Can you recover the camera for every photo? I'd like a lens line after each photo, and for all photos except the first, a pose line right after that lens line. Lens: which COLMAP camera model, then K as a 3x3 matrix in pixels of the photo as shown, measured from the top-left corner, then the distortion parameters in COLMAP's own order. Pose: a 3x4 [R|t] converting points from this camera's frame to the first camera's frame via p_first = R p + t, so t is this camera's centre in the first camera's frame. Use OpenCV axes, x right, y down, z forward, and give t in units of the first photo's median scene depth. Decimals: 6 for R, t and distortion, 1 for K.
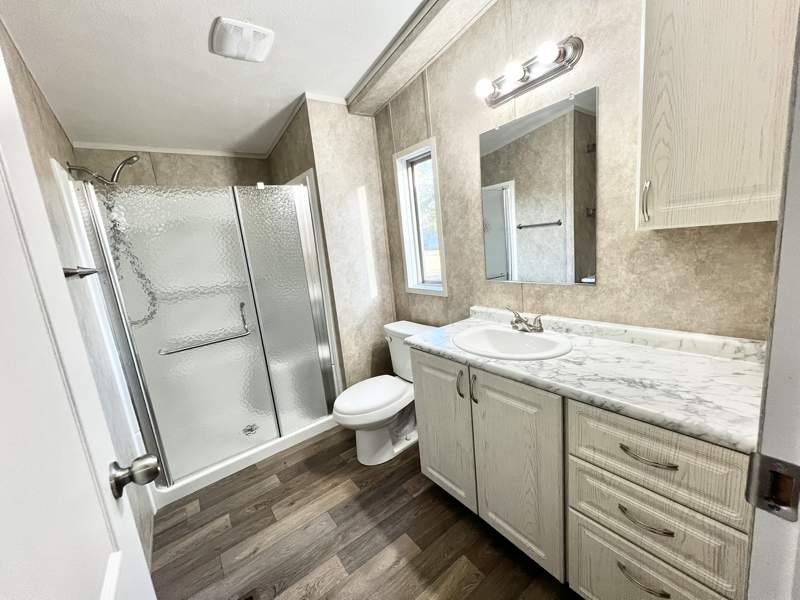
lens RADIAL K [[318.6, 0, 398.6], [0, 318.6, 300.5], [0, 0, 1]] dist [0.000065, -0.000295]
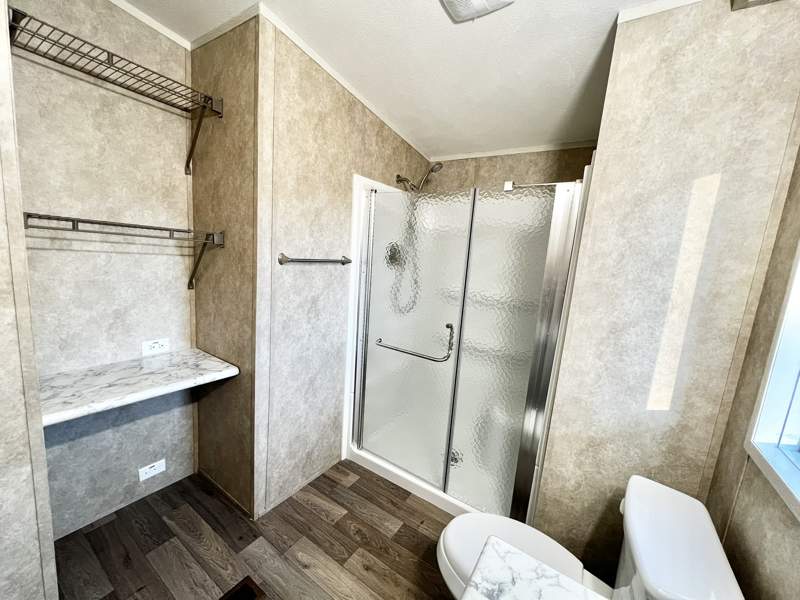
lens RADIAL K [[318.6, 0, 398.6], [0, 318.6, 300.5], [0, 0, 1]] dist [0.000065, -0.000295]
pose [[0.329883, 0.275201, -0.903018, 0.230231], [-0.278418, 0.942379, 0.185487, -0.183821], [0.902031, 0.190227, 0.387496, 0.558293]]
